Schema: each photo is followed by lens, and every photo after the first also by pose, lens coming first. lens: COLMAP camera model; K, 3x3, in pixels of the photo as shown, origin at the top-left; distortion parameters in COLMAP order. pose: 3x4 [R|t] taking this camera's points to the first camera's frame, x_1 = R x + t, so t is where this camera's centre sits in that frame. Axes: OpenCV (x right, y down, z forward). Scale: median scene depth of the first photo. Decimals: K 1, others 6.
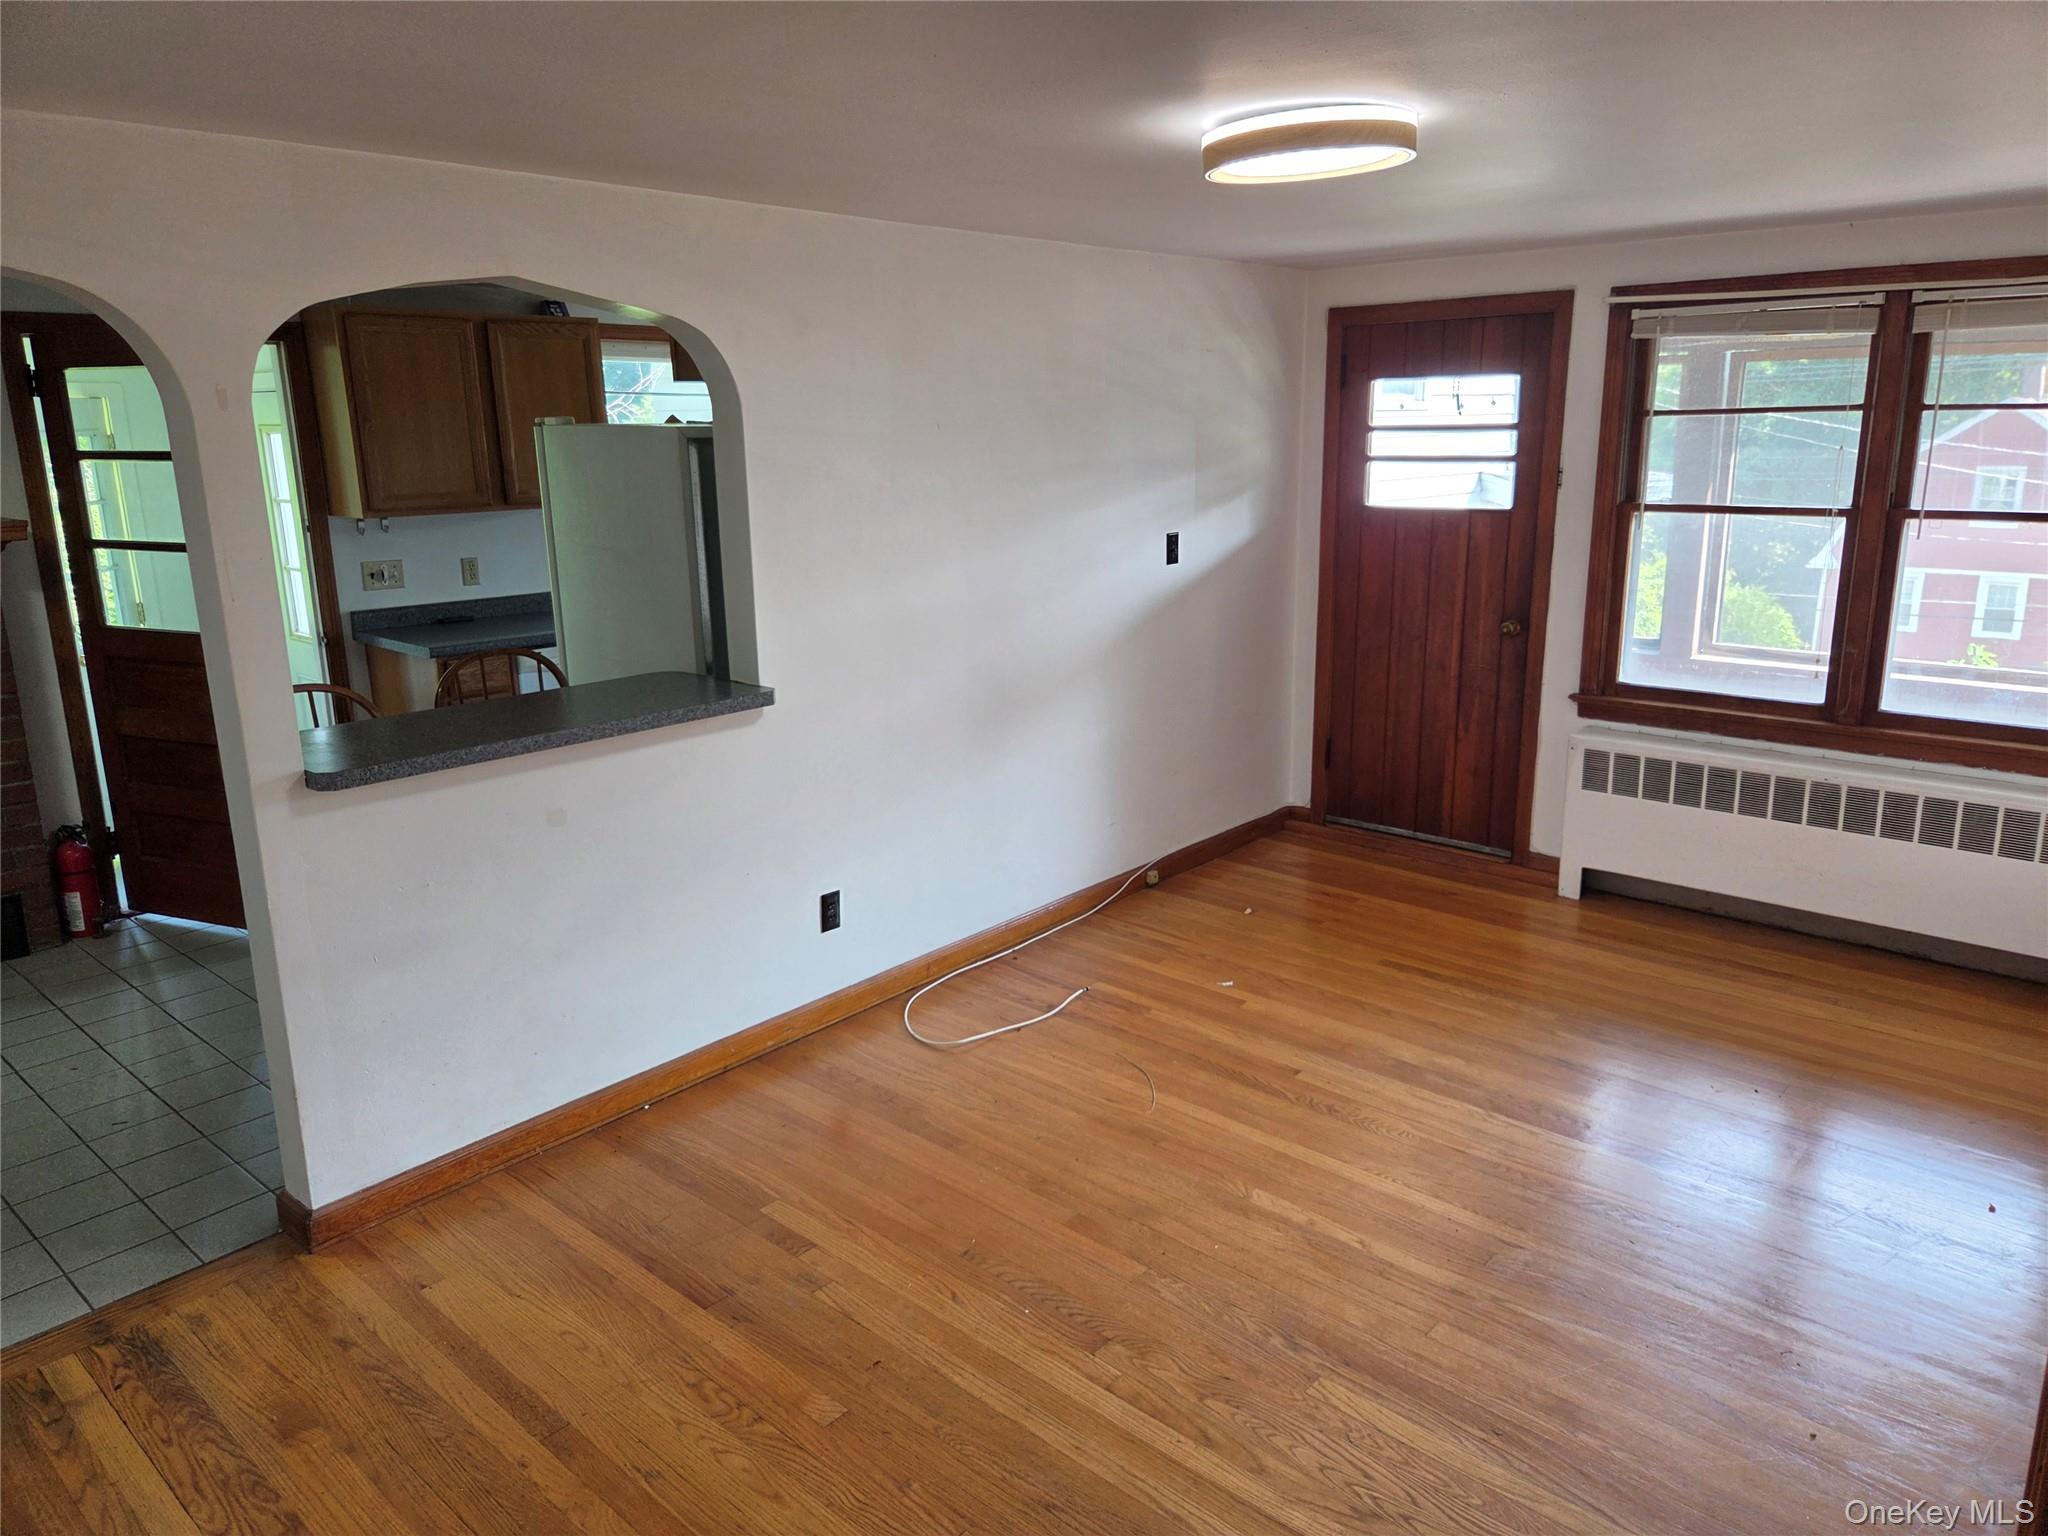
lens RADIAL K [[1343.7, 0, 1029.4], [0, 1343.7, 724.1], [0, 0, 1]] dist [0.074114, -0.000456]
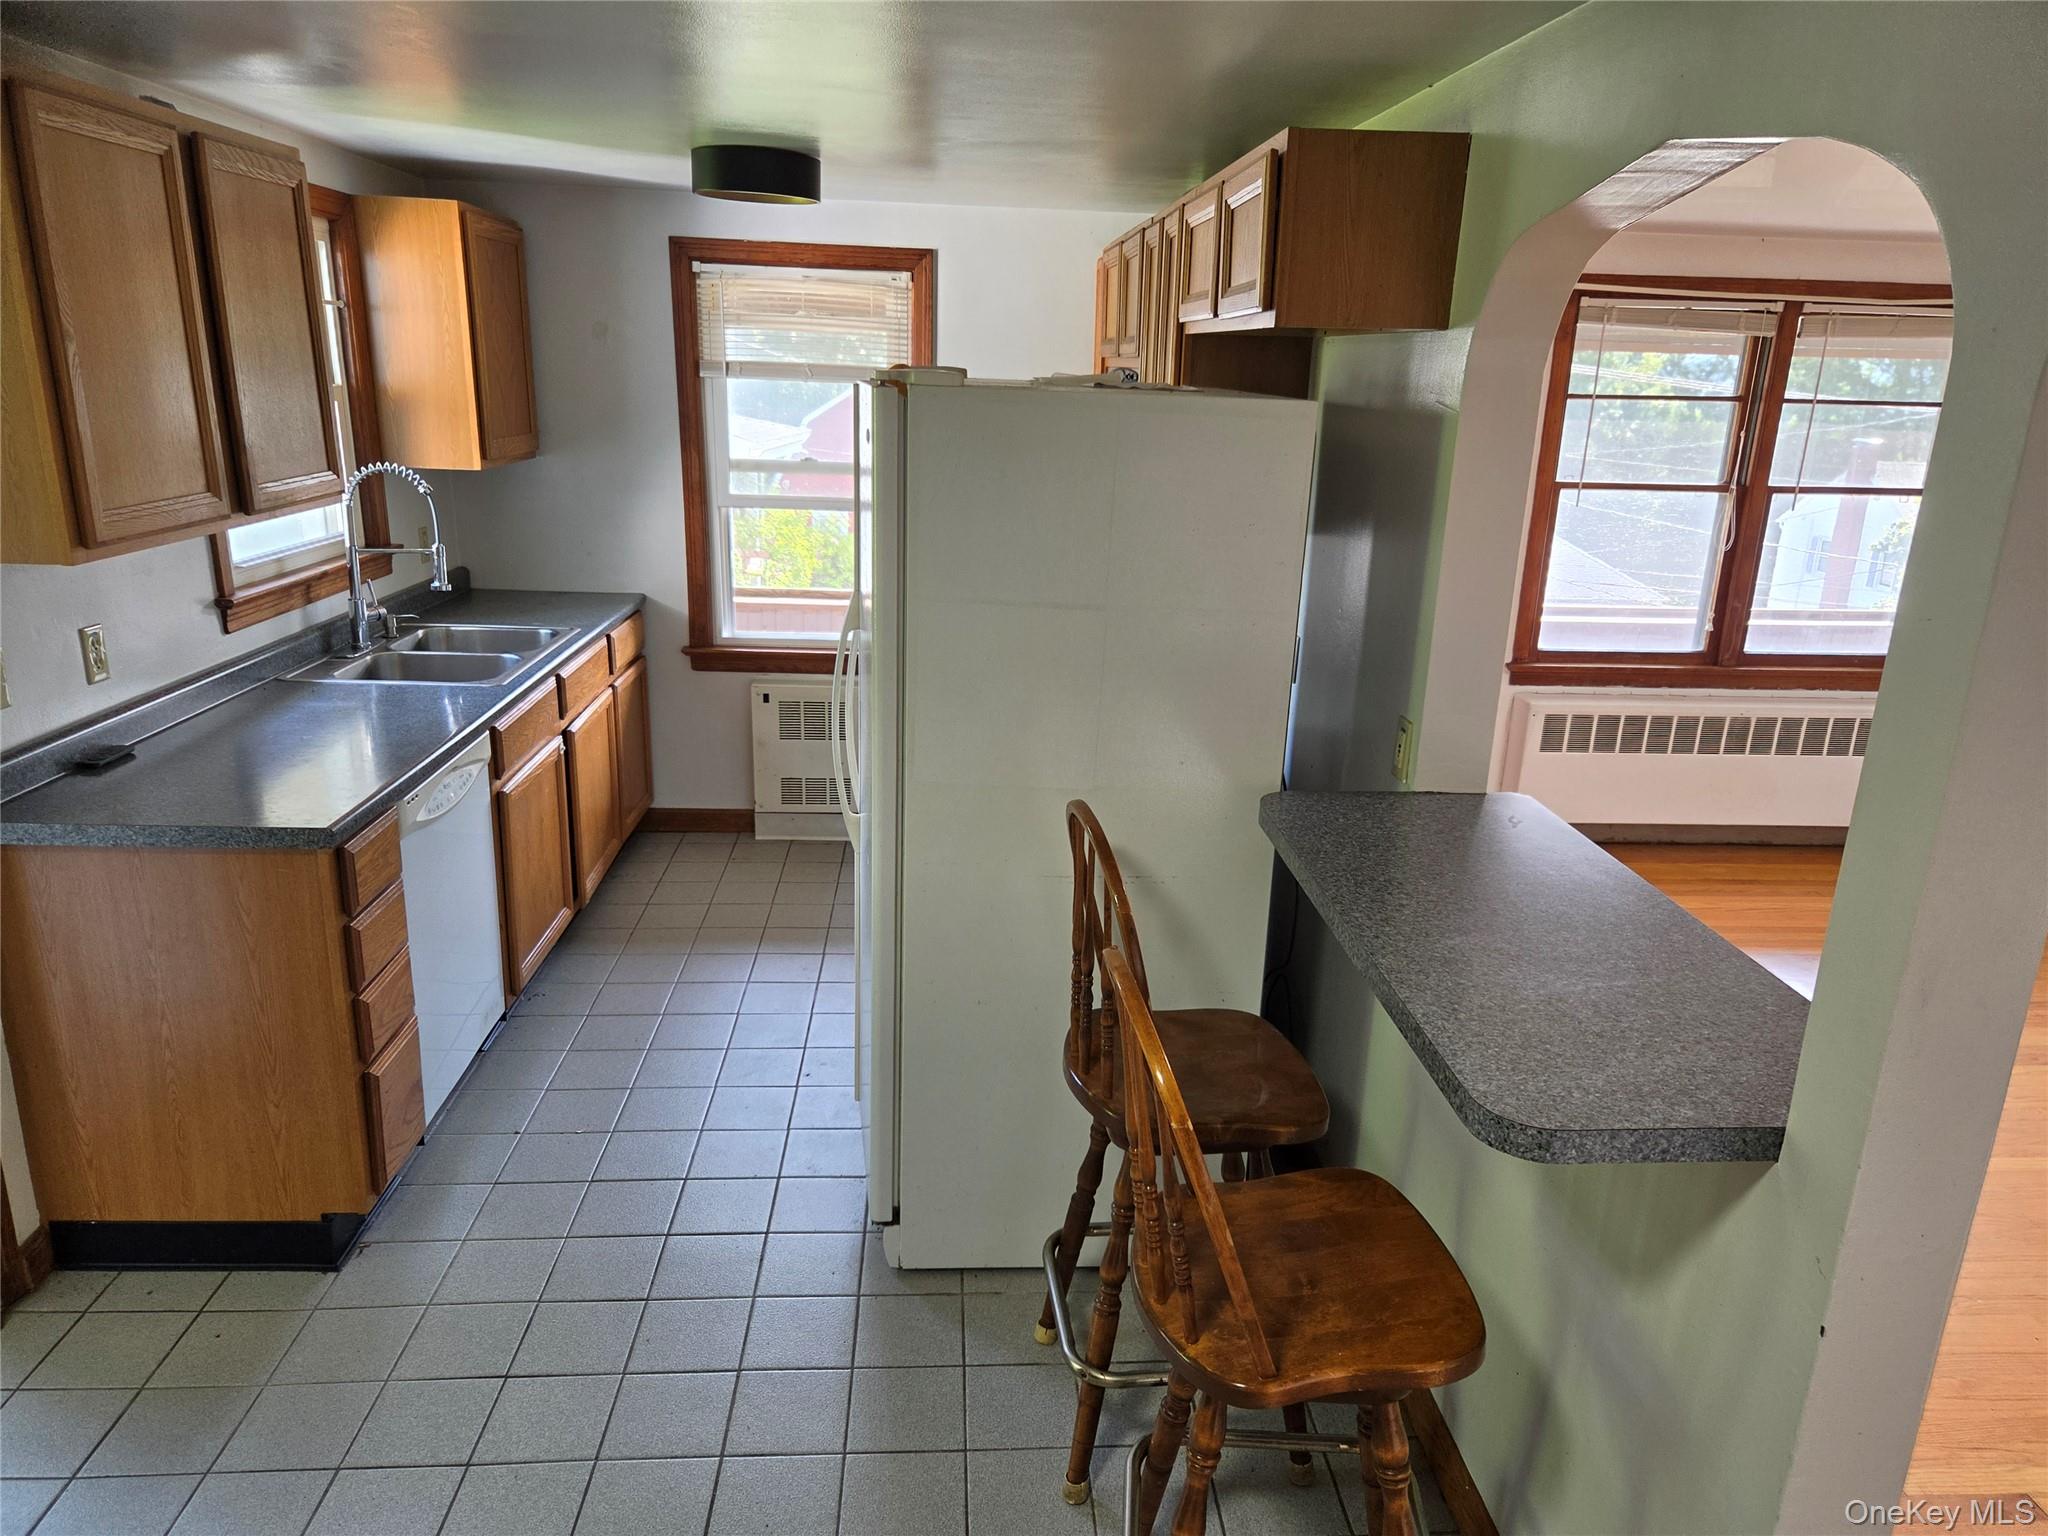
lens RADIAL K [[1372.6, 0, 1024.0], [0, 1372.6, 768.0], [0, 0, 1]] dist [0.084683, -0.001173]
pose [[0.712422, -0.163080, 0.682539, -0.693615], [0.115838, 0.986609, 0.114822, -0.123711], [-0.692124, -0.002738, 0.721773, 0.537923]]
